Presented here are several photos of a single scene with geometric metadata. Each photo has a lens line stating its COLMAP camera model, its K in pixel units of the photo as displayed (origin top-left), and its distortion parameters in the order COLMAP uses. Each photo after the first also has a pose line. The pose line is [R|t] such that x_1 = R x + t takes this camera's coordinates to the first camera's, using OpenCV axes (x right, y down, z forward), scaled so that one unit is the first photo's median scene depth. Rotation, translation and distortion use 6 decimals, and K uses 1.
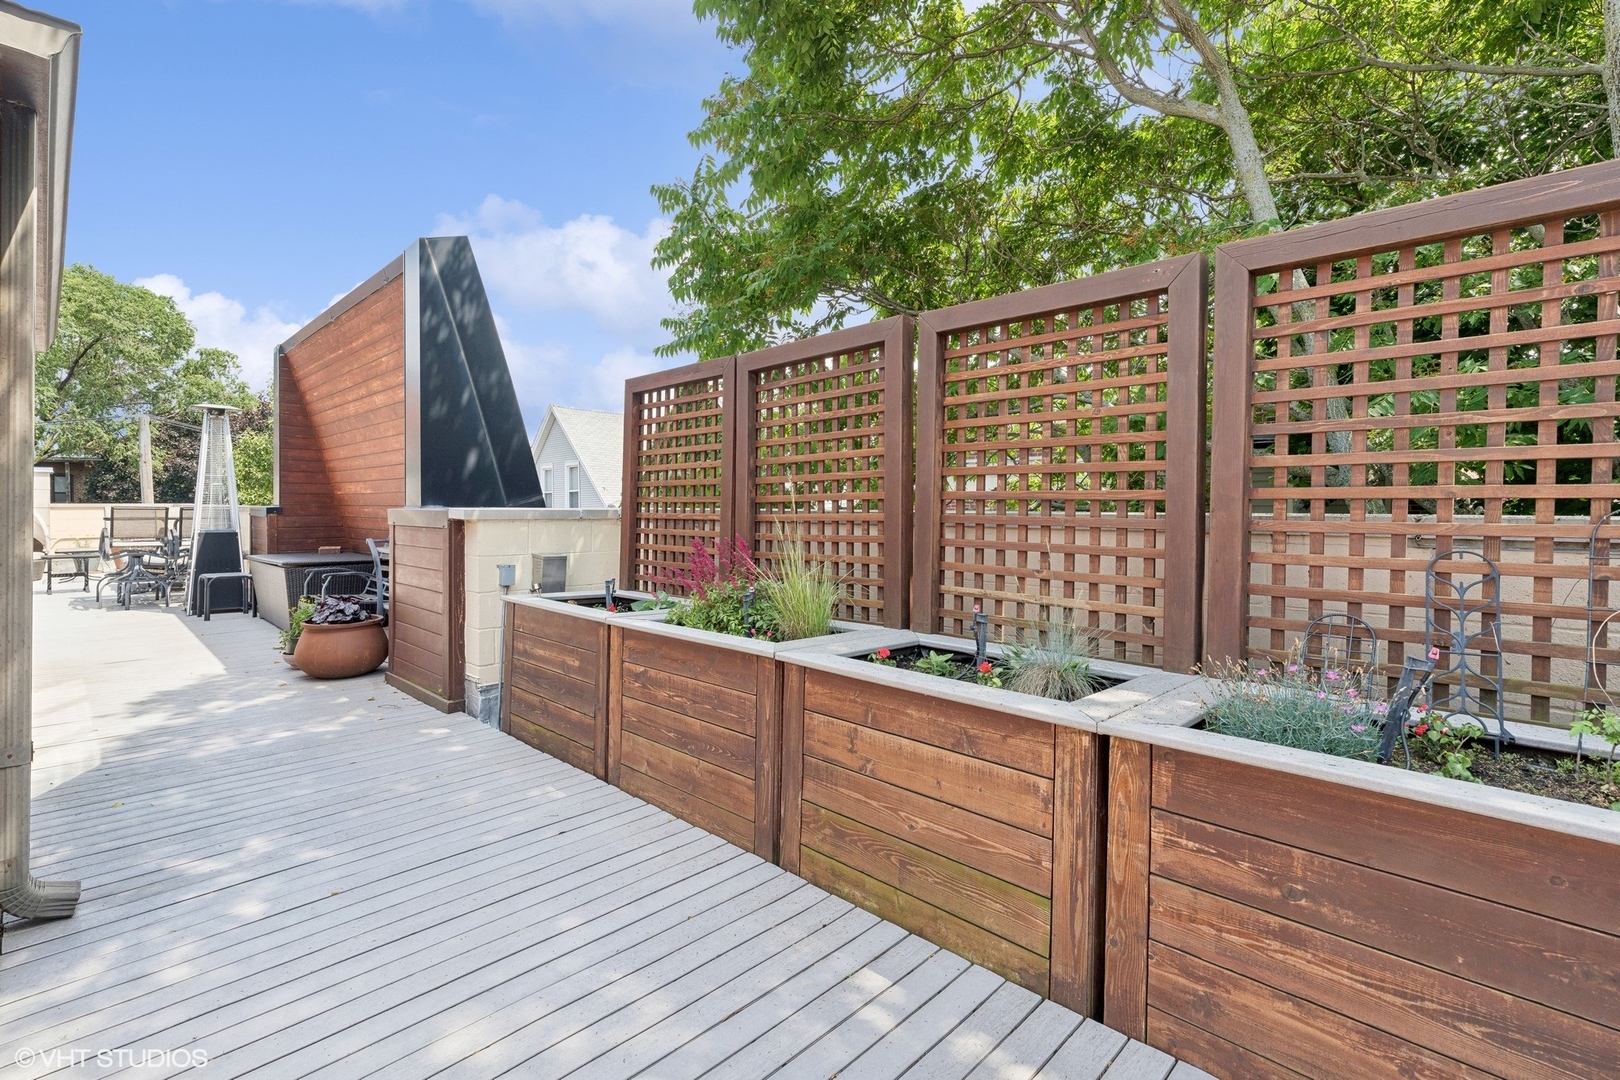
lens RADIAL K [[740.1, 0, 806.8], [0, 740.1, 538.3], [0, 0, 1]] dist [-0.014226, -0.000016]
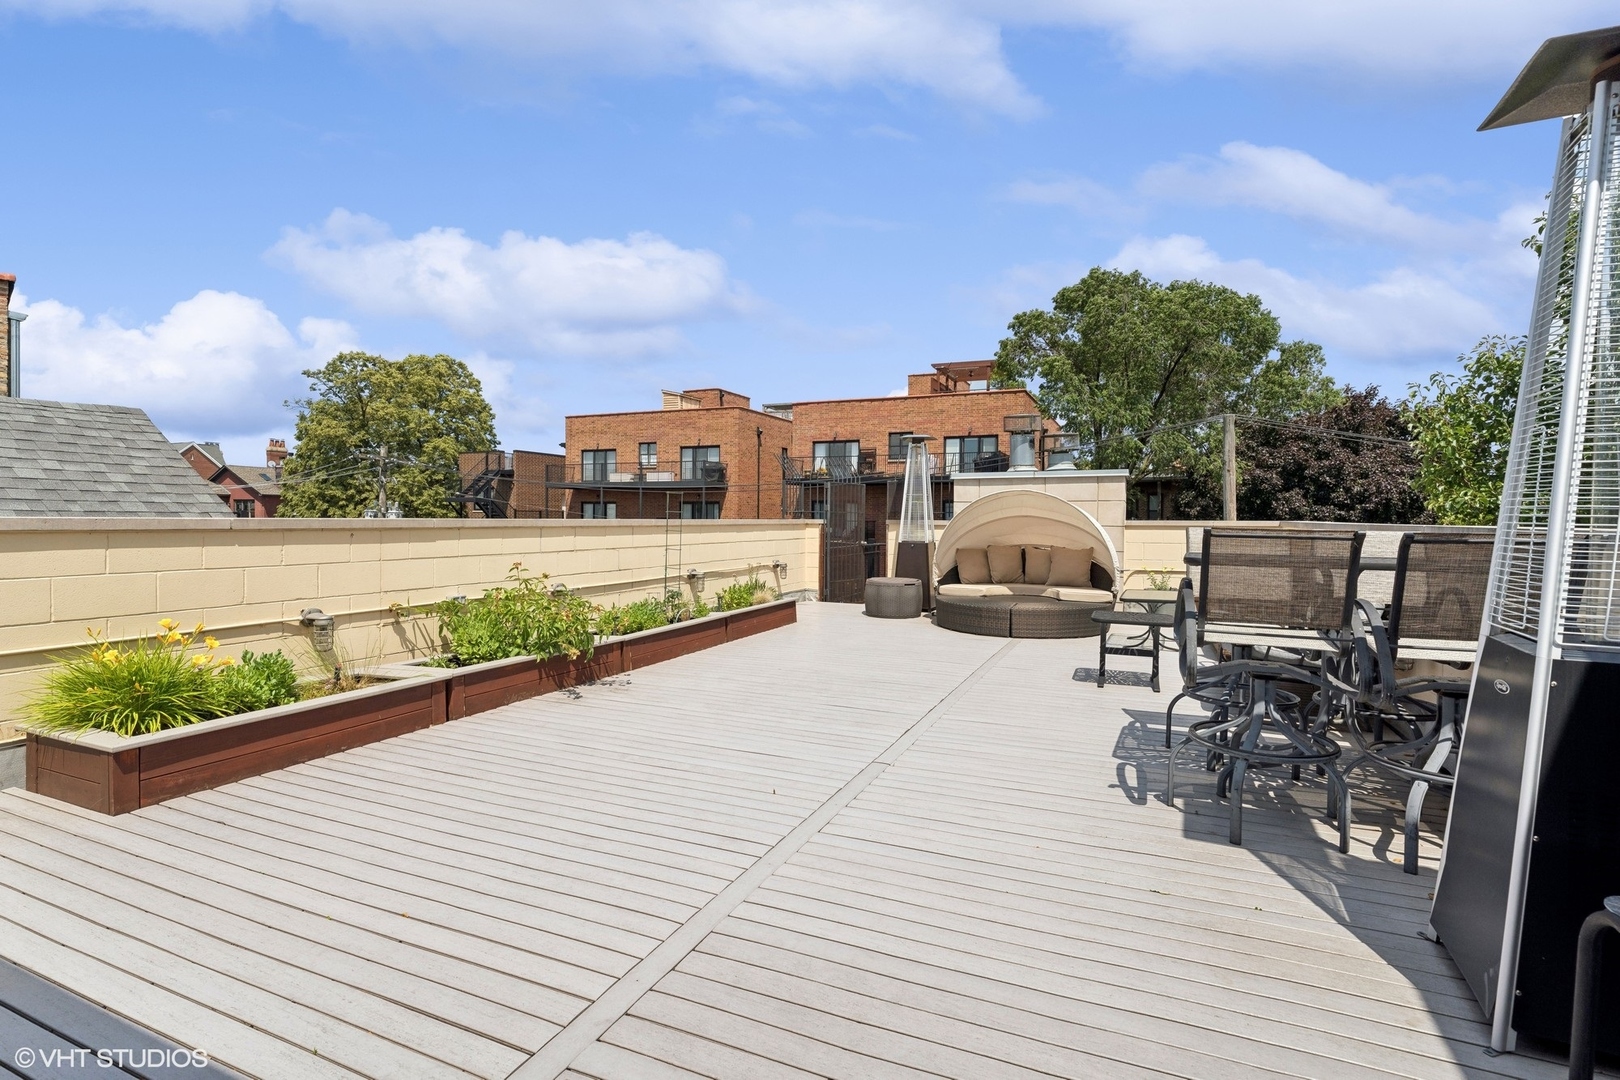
lens RADIAL K [[792.6, 0, 804.7], [0, 792.6, 528.9], [0, 0, 1]] dist [-0.013074, 0.000615]
pose [[0.348266, 0.010986, -0.937331, -0.167815], [-0.047168, 0.998870, -0.005818, -0.007943], [0.936208, 0.046238, 0.348391, 0.173788]]
